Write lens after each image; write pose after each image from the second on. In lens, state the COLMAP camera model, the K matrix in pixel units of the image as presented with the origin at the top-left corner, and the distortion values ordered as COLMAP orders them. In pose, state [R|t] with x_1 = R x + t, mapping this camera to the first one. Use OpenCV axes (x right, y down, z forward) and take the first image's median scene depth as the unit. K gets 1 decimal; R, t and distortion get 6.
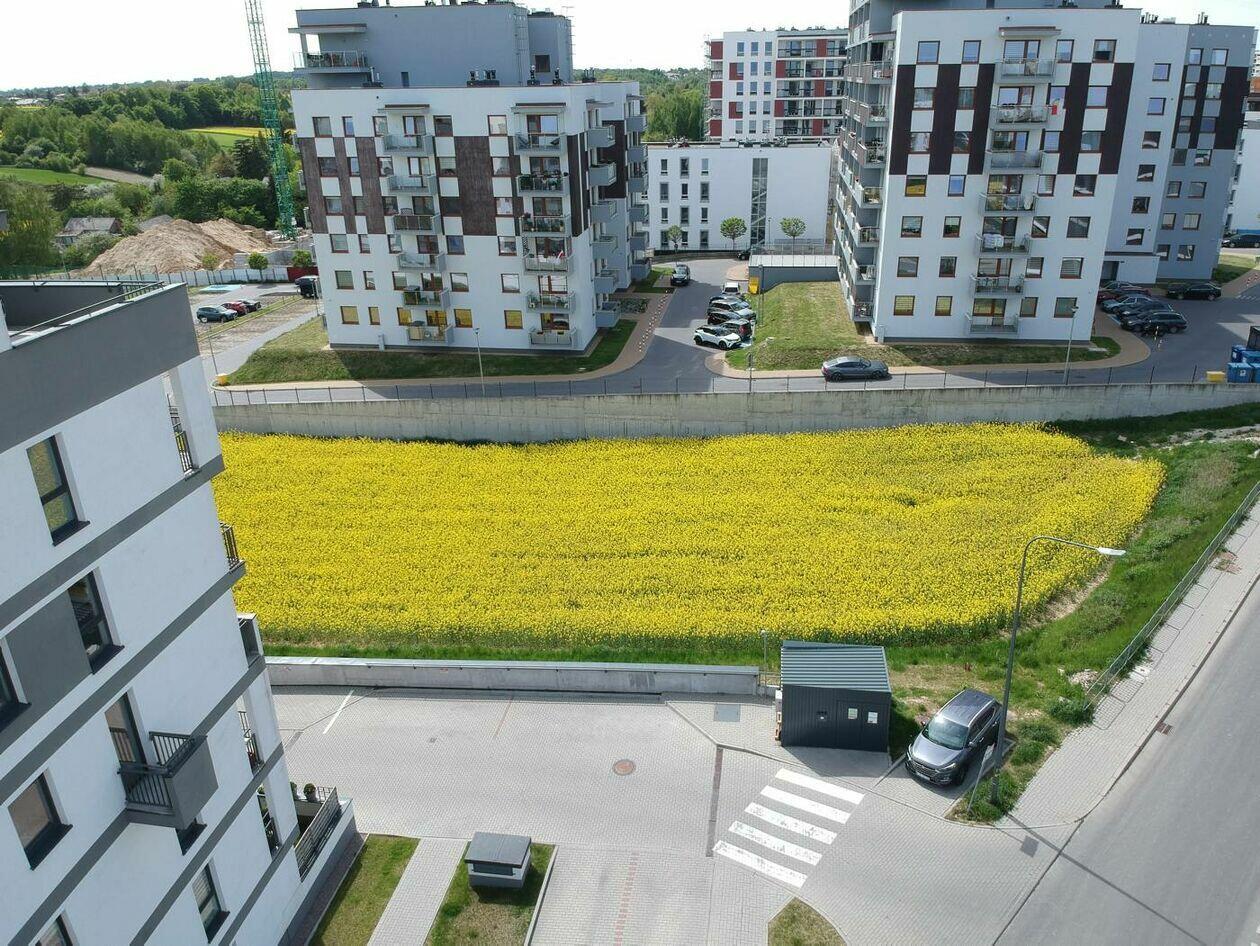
lens RADIAL K [[937.1, 0, 677.4], [0, 937.1, 471.9], [0, 0, 1]] dist [0.073074, -0.130593]
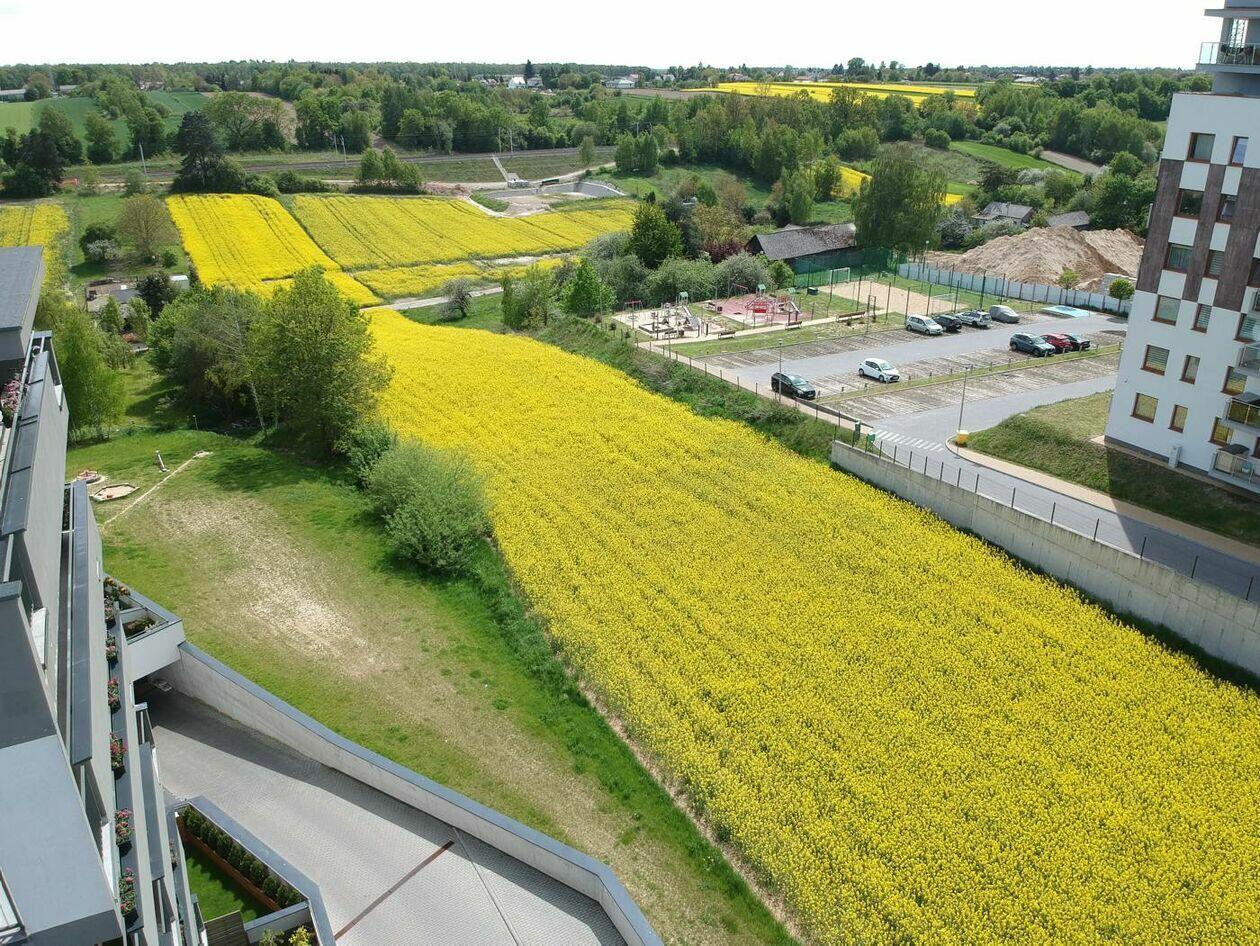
lens RADIAL K [[937.7, 0, 630.0], [0, 937.7, 473.0], [0, 0, 1]] dist [0.086249, -0.149262]
pose [[0.574796, 0.332675, -0.747620, -0.019695], [-0.323386, 0.931608, 0.165916, -0.111499], [0.751685, 0.146402, 0.643067, 0.253699]]
